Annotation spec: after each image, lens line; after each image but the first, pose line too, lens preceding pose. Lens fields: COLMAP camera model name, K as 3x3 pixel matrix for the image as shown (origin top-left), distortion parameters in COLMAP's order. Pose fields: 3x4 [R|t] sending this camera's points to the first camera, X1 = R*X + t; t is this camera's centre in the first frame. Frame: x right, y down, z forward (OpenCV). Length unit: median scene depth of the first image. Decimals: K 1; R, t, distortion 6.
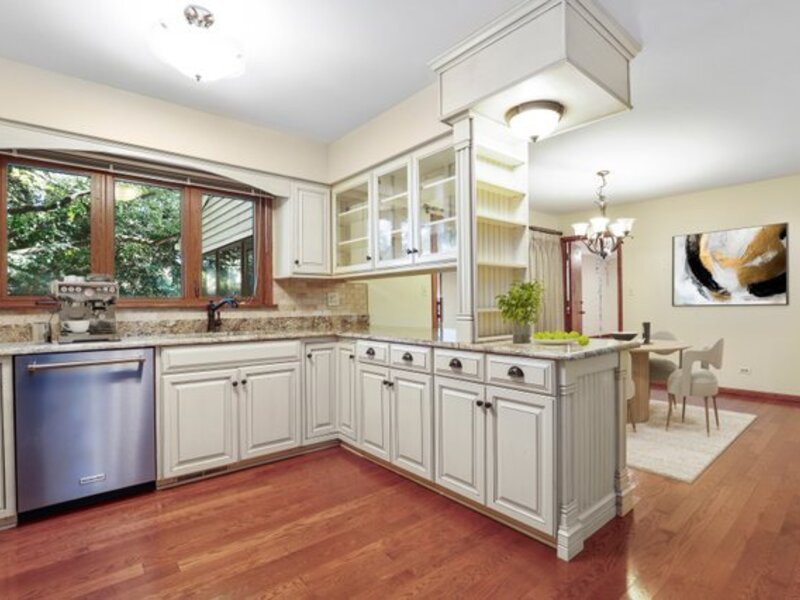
lens RADIAL K [[417.0, 0, 407.4], [0, 417.0, 300.3], [0, 0, 1]] dist [-0.022332, 0.000575]
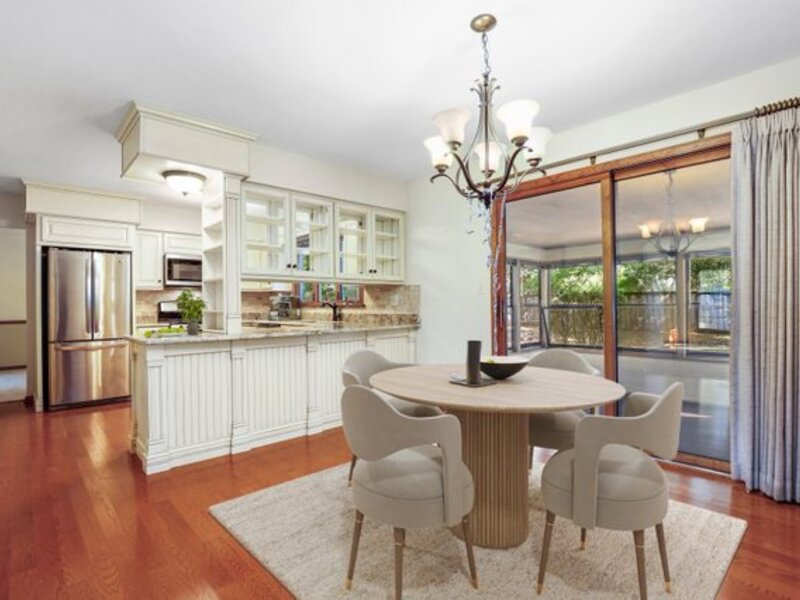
lens RADIAL K [[417.0, 0, 407.4], [0, 417.0, 300.3], [0, 0, 1]] dist [-0.022332, 0.000575]
pose [[0.047155, -0.005339, -0.998873, 1.312204], [0.019810, 0.999794, -0.004409, 0.004319], [0.998691, -0.019580, 0.047251, 1.251229]]
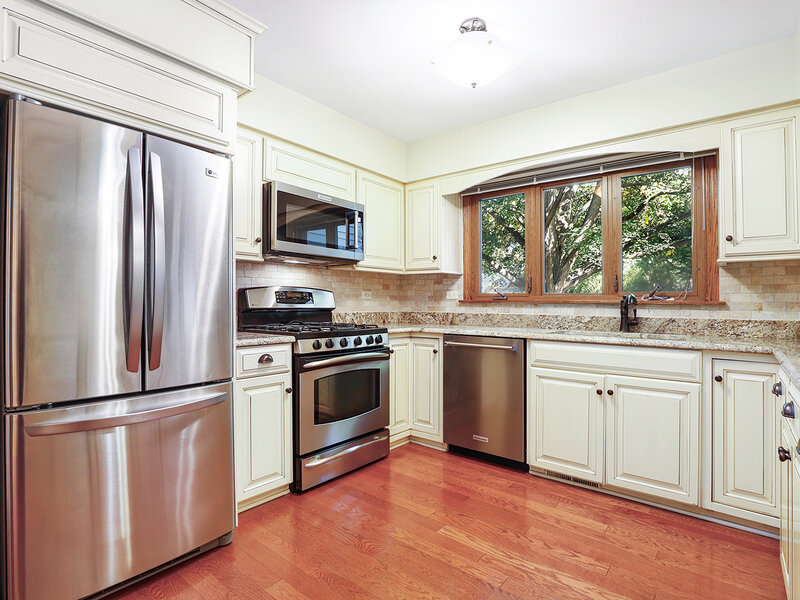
lens RADIAL K [[417.0, 0, 407.4], [0, 417.0, 300.3], [0, 0, 1]] dist [-0.022332, 0.000575]
pose [[0.193260, 0.003873, -0.981140, 0.311940], [0.002002, 0.999989, 0.004342, 0.004732], [0.981146, -0.002803, 0.193250, 0.386450]]
